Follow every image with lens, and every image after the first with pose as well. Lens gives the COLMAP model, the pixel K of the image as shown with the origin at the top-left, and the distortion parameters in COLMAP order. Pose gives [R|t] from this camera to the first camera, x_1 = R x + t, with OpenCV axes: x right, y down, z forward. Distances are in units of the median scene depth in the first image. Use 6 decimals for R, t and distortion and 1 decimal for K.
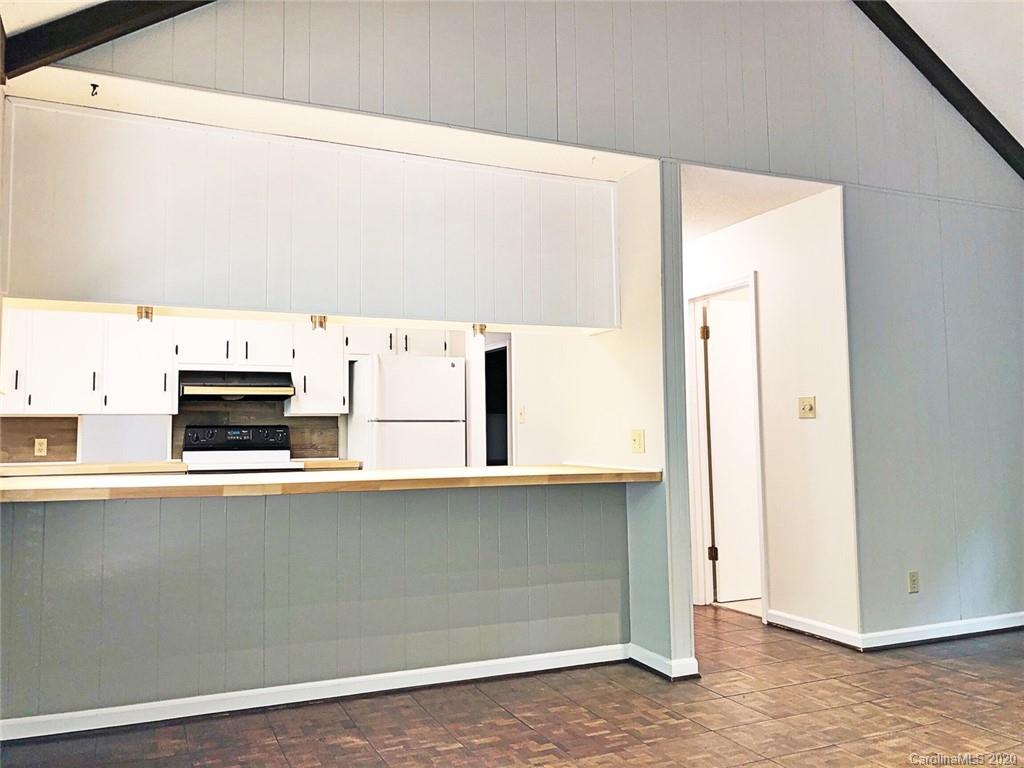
lens RADIAL K [[826.3, 0, 512.0], [0, 826.3, 384.0], [0, 0, 1]] dist [0.033788, -0.056058]
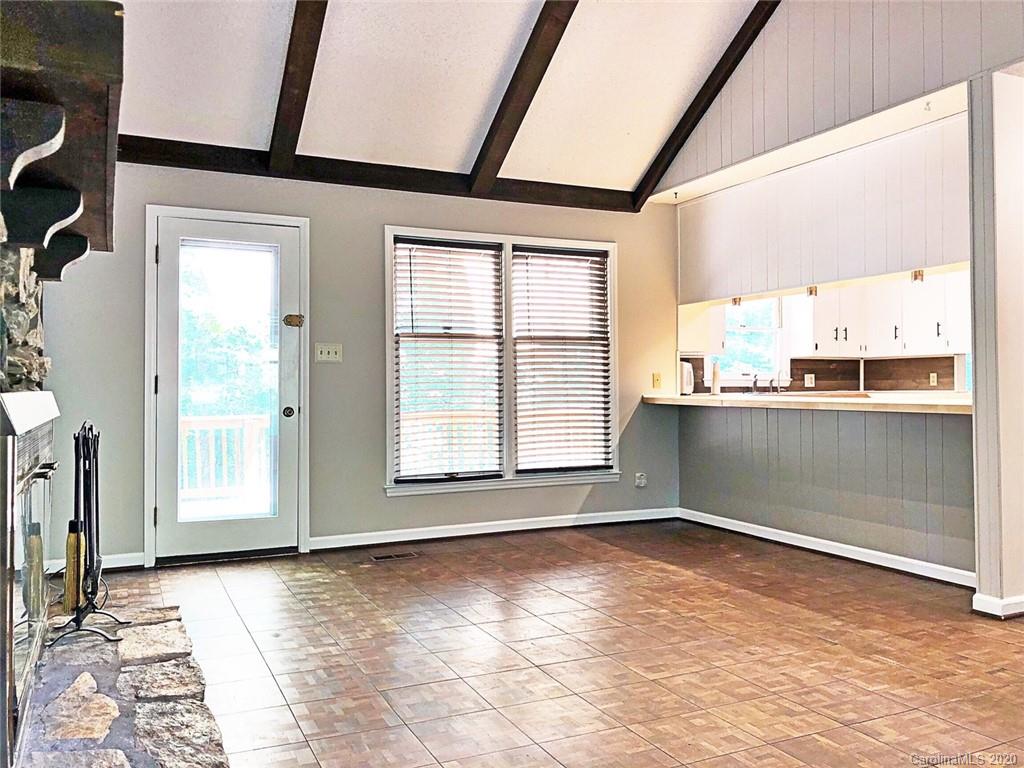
lens RADIAL K [[842.6, 0, 525.1], [0, 842.6, 383.0], [0, 0, 1]] dist [0.029229, -0.005360]
pose [[0.040524, 0.005169, -0.999165, 1.194973], [0.073669, 0.997249, 0.008147, 0.034118], [0.996459, -0.073937, 0.040032, 0.442961]]
